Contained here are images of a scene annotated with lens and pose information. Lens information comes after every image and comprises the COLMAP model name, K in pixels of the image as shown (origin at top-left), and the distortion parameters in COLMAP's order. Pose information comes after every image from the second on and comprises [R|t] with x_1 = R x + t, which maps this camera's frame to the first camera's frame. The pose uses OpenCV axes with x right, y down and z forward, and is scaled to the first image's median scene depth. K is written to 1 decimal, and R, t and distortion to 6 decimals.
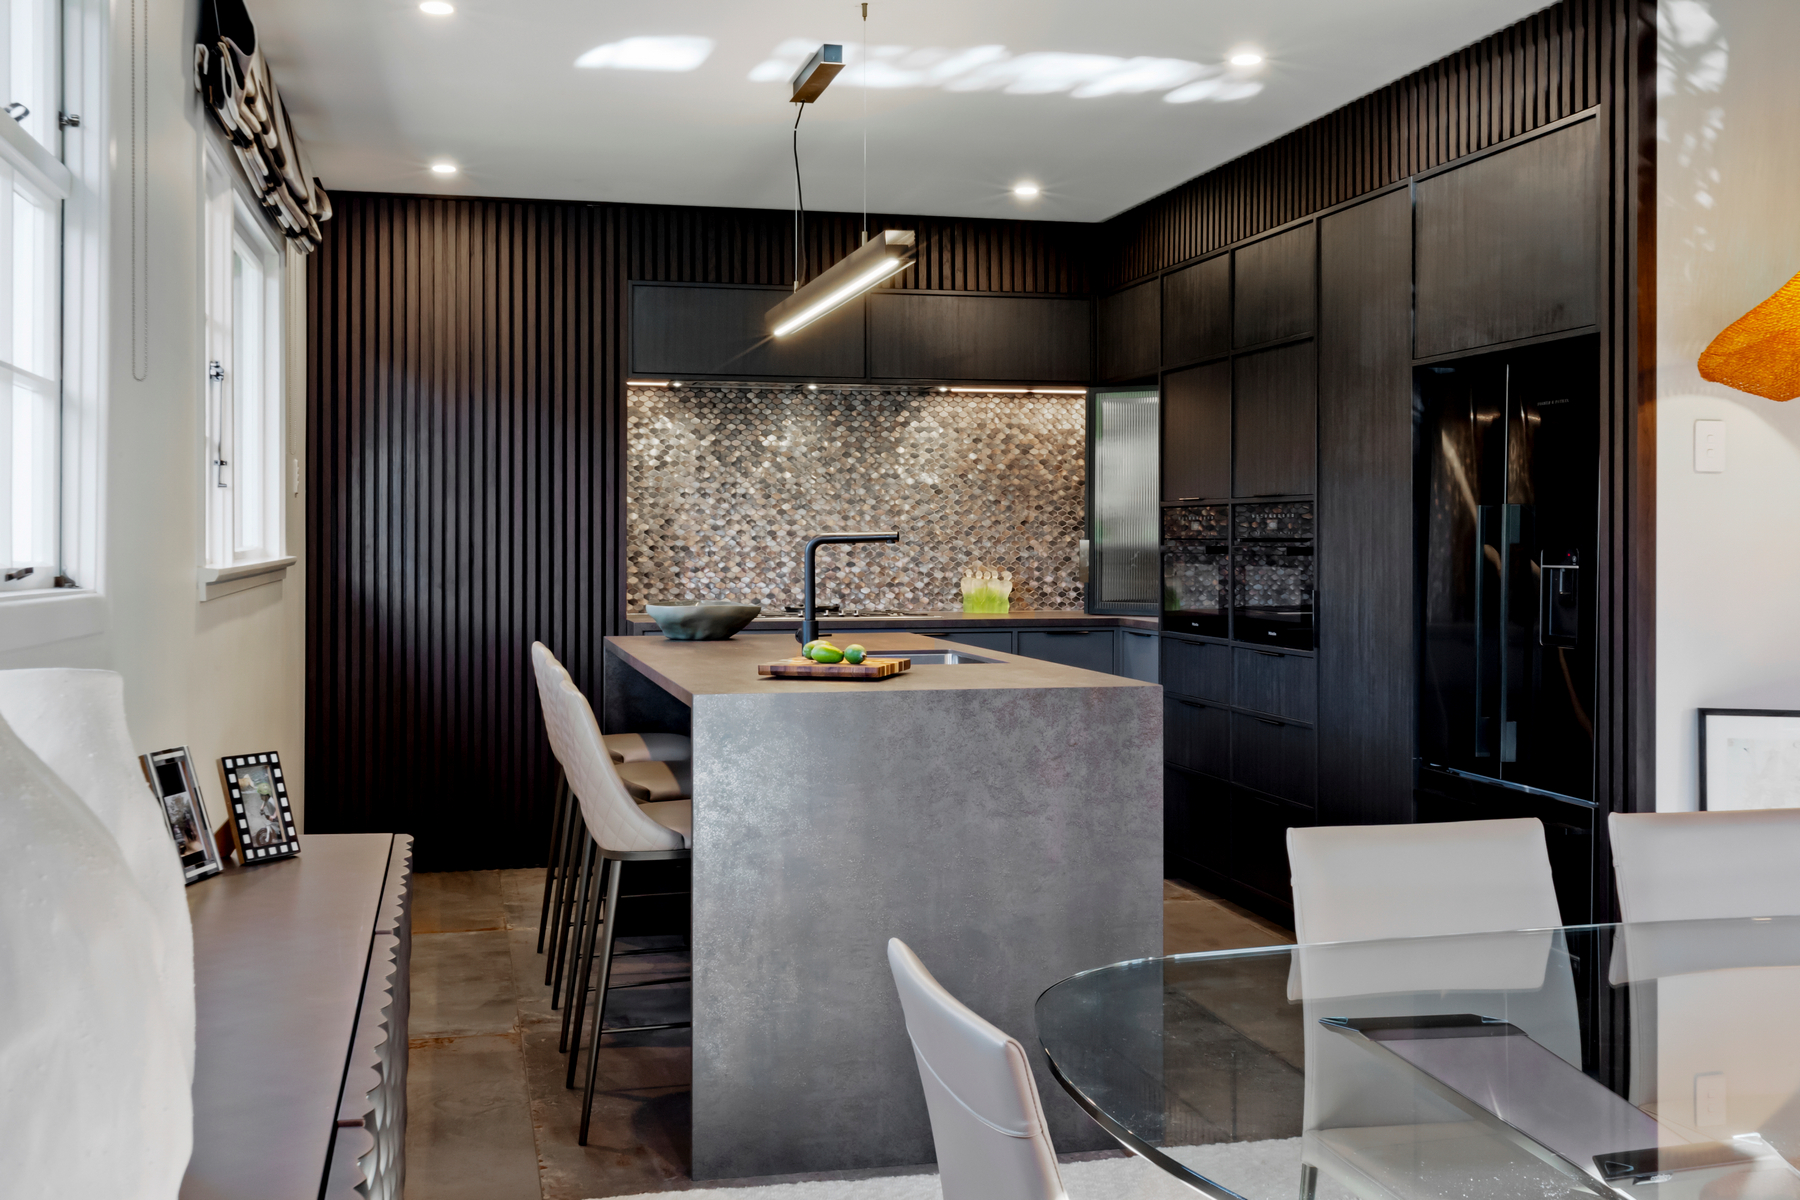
lens RADIAL K [[1763.8, 0, 915.1], [0, 1763.8, 545.7], [0, 0, 1]] dist [-0.054893, 0.000000]
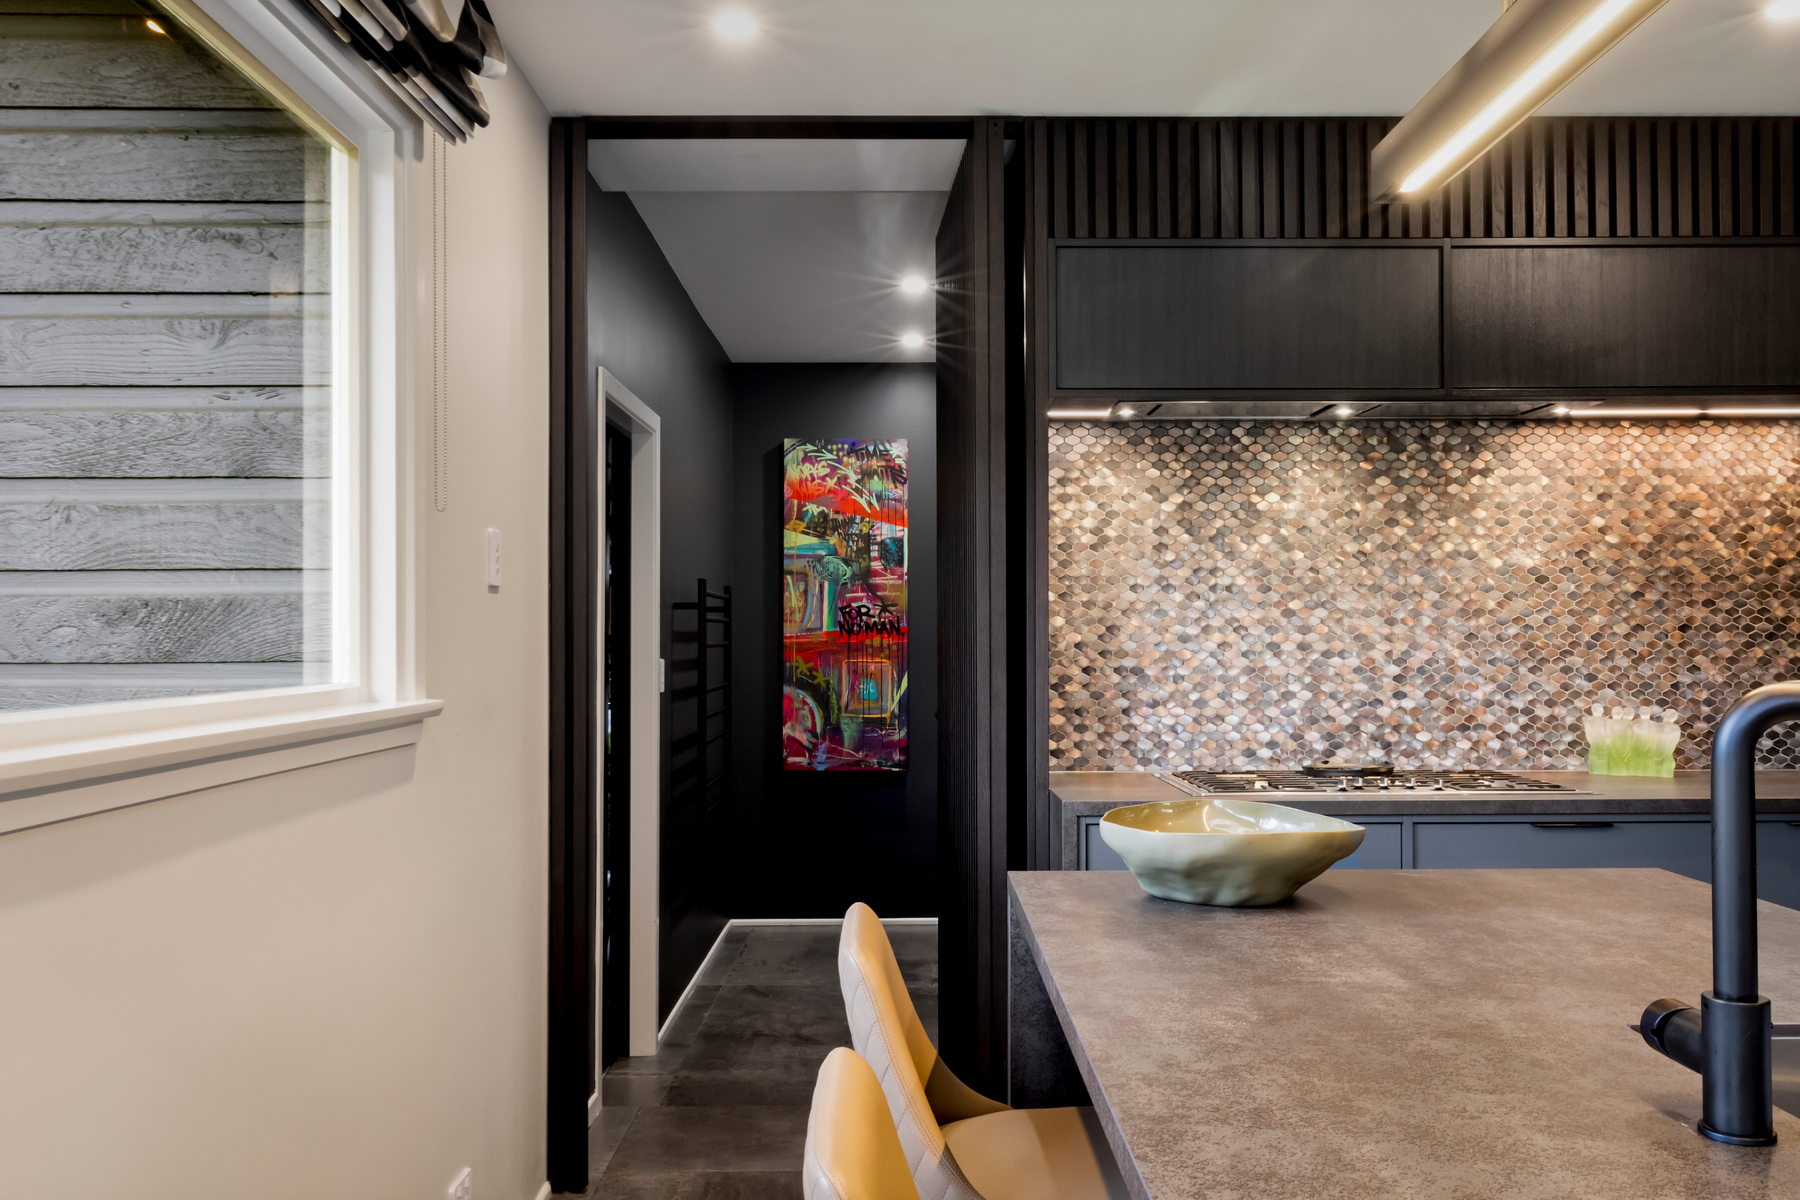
lens RADIAL K [[1385.9, 0, 909.2], [0, 1385.9, 614.7], [0, 0, 1]] dist [0.016440, 0.006049]
pose [[0.967504, -0.007953, -0.252730, -0.081702], [0.002475, 0.999755, -0.021986, -0.007835], [0.252843, 0.020646, 0.967287, 0.479796]]
